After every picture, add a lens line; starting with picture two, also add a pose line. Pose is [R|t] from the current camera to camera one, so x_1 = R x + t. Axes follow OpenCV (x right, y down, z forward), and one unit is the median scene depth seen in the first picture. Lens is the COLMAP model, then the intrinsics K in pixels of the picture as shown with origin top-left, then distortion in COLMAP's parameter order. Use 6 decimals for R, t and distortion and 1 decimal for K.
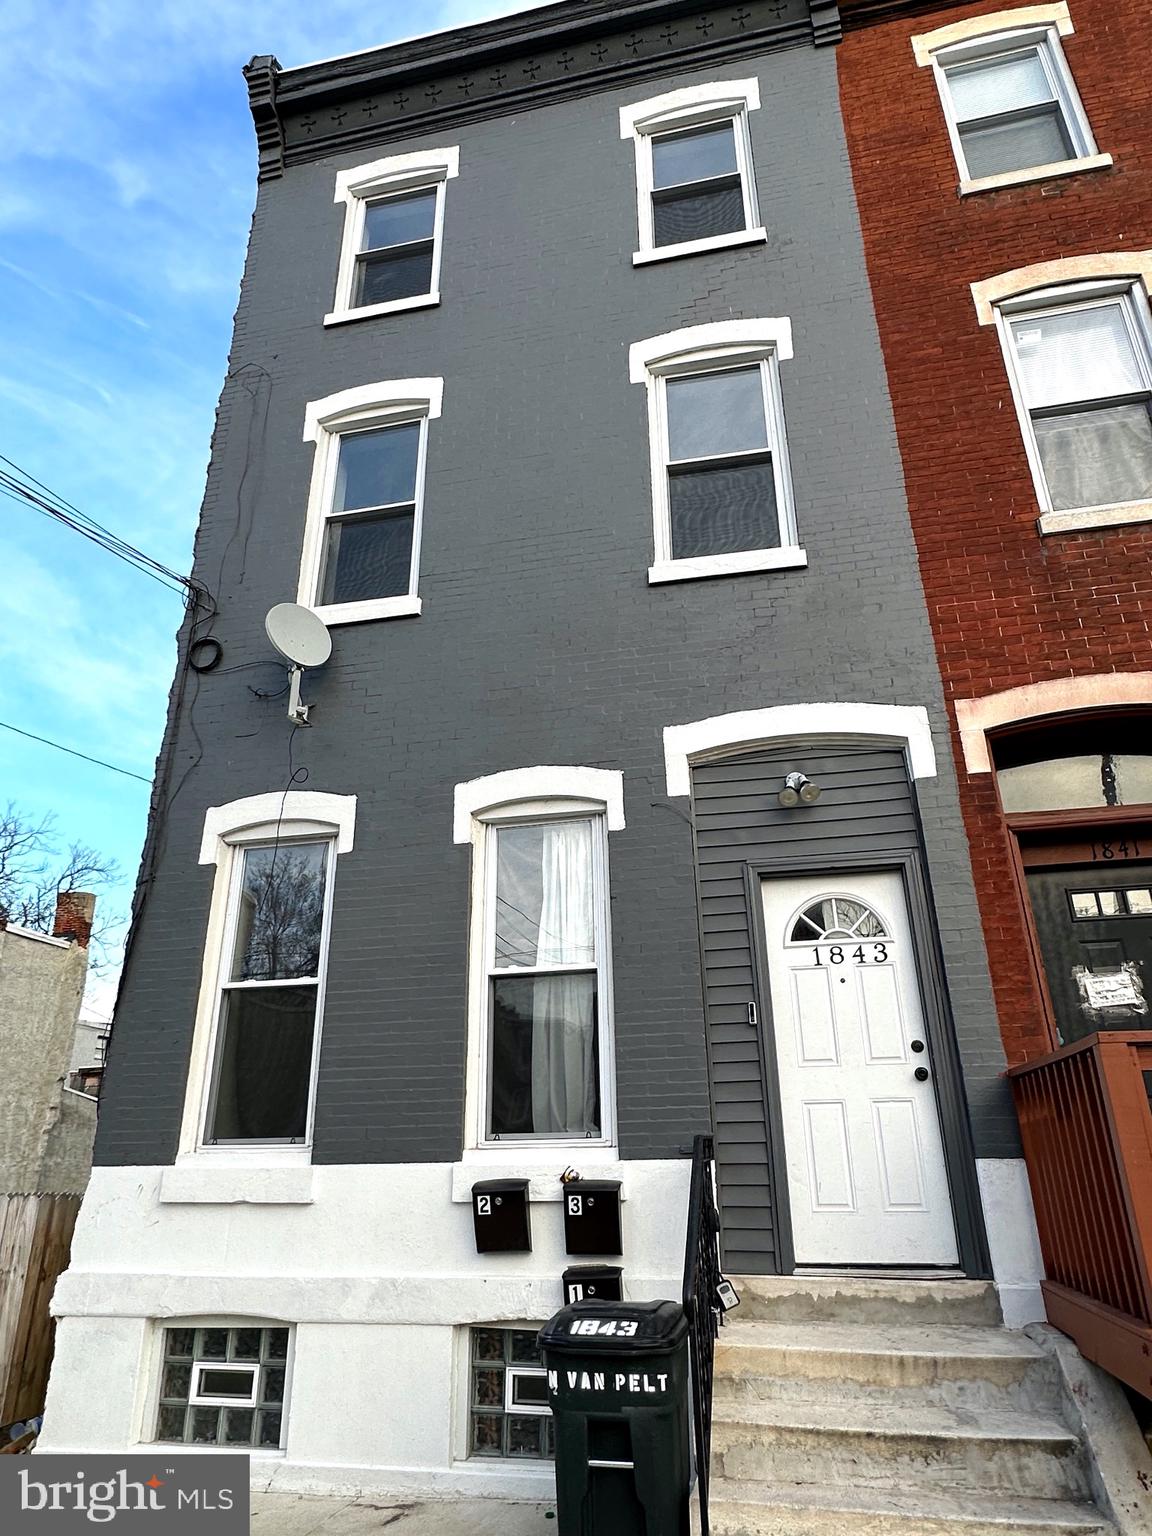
lens RADIAL K [[942.3, 0, 574.5], [0, 942.3, 769.8], [0, 0, 1]] dist [-0.001724, 0.000997]
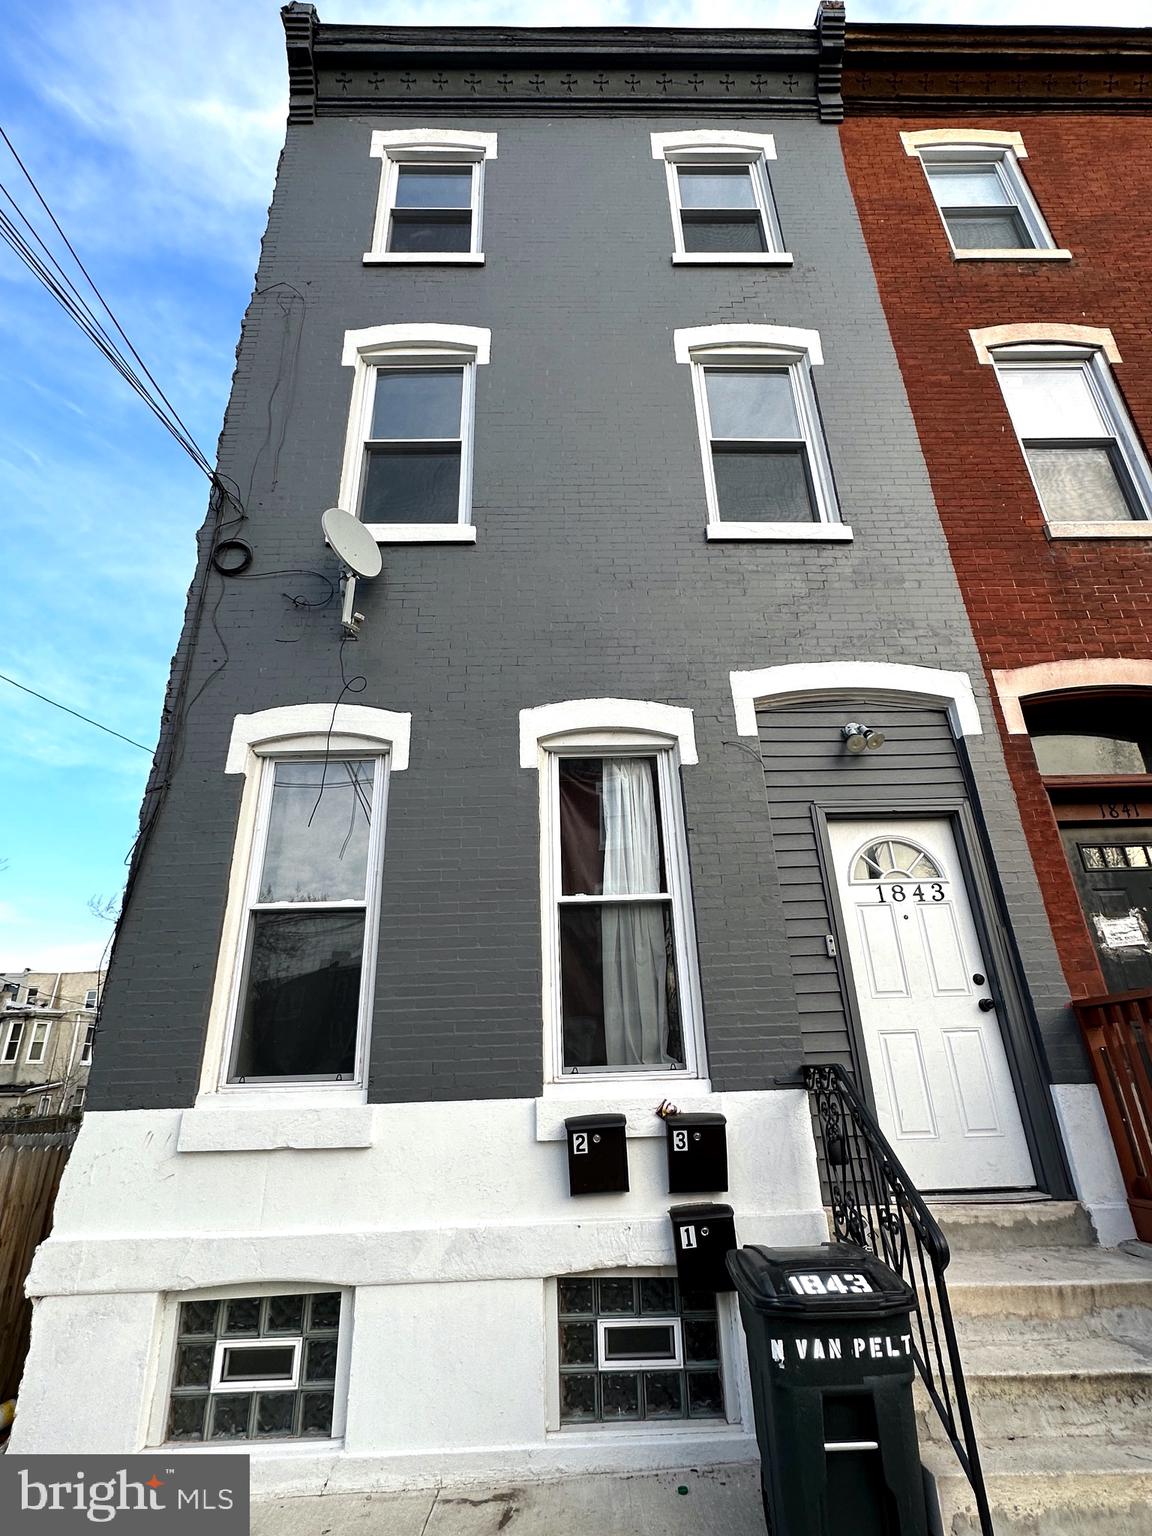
lens RADIAL K [[755.1, 0, 575.0], [0, 755.1, 764.3], [0, 0, 1]] dist [-0.000993, 0.000070]
pose [[0.972198, 0.077621, 0.220919, -0.256650], [-0.073707, 0.996943, -0.025918, 0.094723], [-0.222255, 0.008914, 0.974948, 0.236595]]
